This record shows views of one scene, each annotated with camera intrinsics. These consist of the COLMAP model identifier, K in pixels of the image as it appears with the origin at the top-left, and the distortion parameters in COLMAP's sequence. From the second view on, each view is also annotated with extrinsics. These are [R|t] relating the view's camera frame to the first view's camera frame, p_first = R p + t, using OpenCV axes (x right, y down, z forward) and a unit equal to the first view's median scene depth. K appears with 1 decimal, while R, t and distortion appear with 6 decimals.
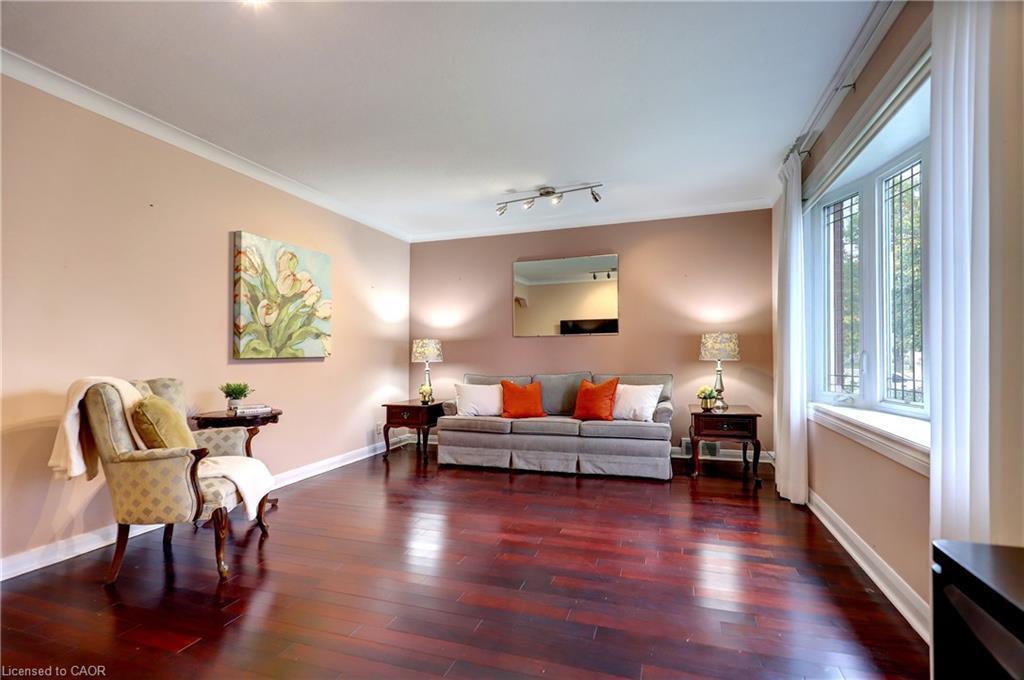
lens RADIAL K [[459.8, 0, 515.2], [0, 459.8, 343.6], [0, 0, 1]] dist [-0.002712, -0.000198]
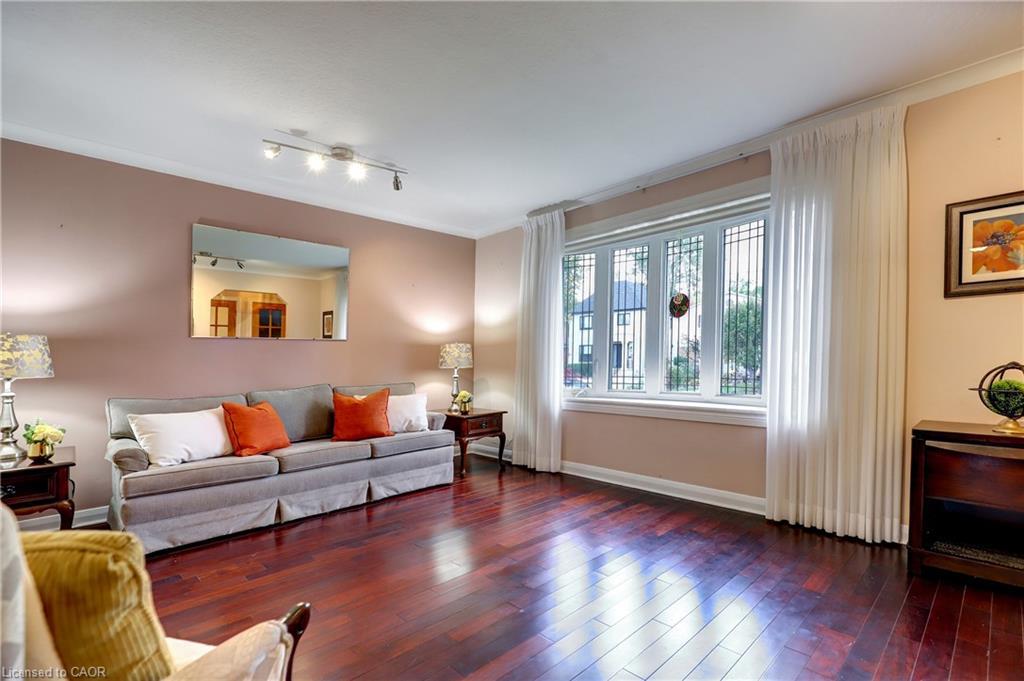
lens RADIAL K [[471.5, 0, 510.6], [0, 471.5, 369.8], [0, 0, 1]] dist [0.000272, -0.000040]
pose [[0.468328, -0.013104, 0.883458, -0.502888], [-0.009909, 0.999749, 0.020081, 0.016825], [-0.883499, -0.018159, 0.468080, 0.359173]]
